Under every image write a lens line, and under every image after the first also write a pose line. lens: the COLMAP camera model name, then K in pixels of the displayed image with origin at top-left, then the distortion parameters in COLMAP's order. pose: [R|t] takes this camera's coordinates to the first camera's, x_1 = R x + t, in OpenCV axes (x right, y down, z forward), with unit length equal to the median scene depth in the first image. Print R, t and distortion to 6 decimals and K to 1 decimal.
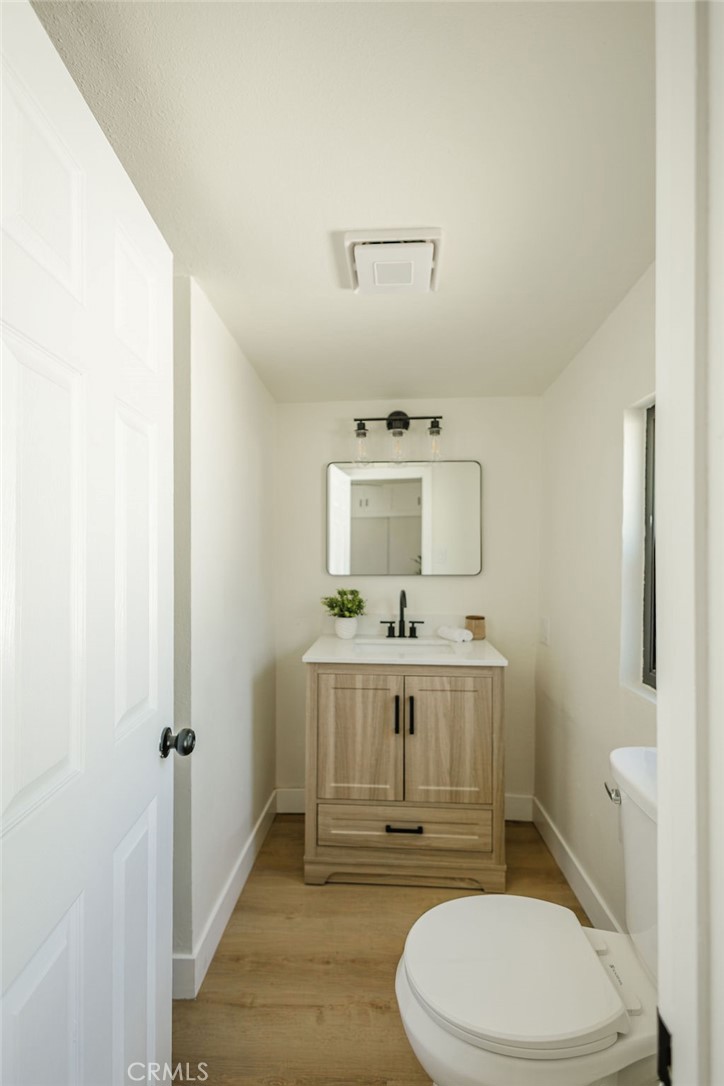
lens RADIAL K [[494.8, 0, 367.0], [0, 494.8, 542.8], [0, 0, 1]] dist [0.010366, -0.002340]
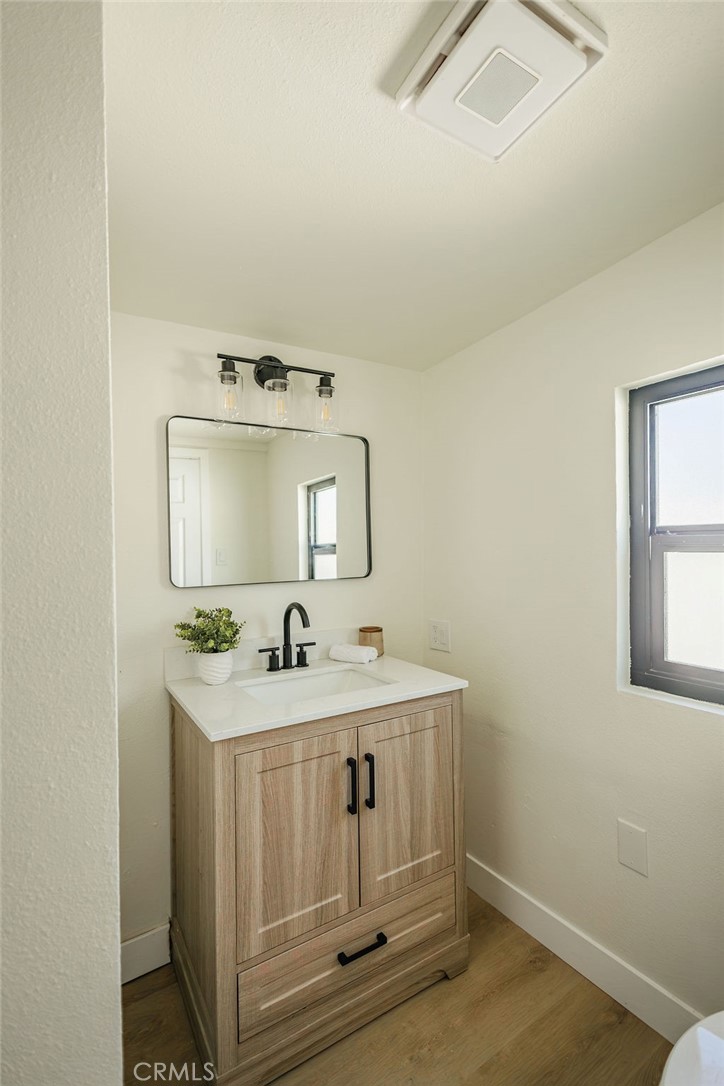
lens RADIAL K [[494.8, 0, 364.2], [0, 494.8, 542.3], [0, 0, 1]] dist [0.010366, -0.002340]
pose [[0.821357, -0.010145, 0.570325, -0.310919], [0.009799, 0.999945, 0.003675, 0.006272], [-0.570331, 0.002570, 0.821411, 0.419677]]
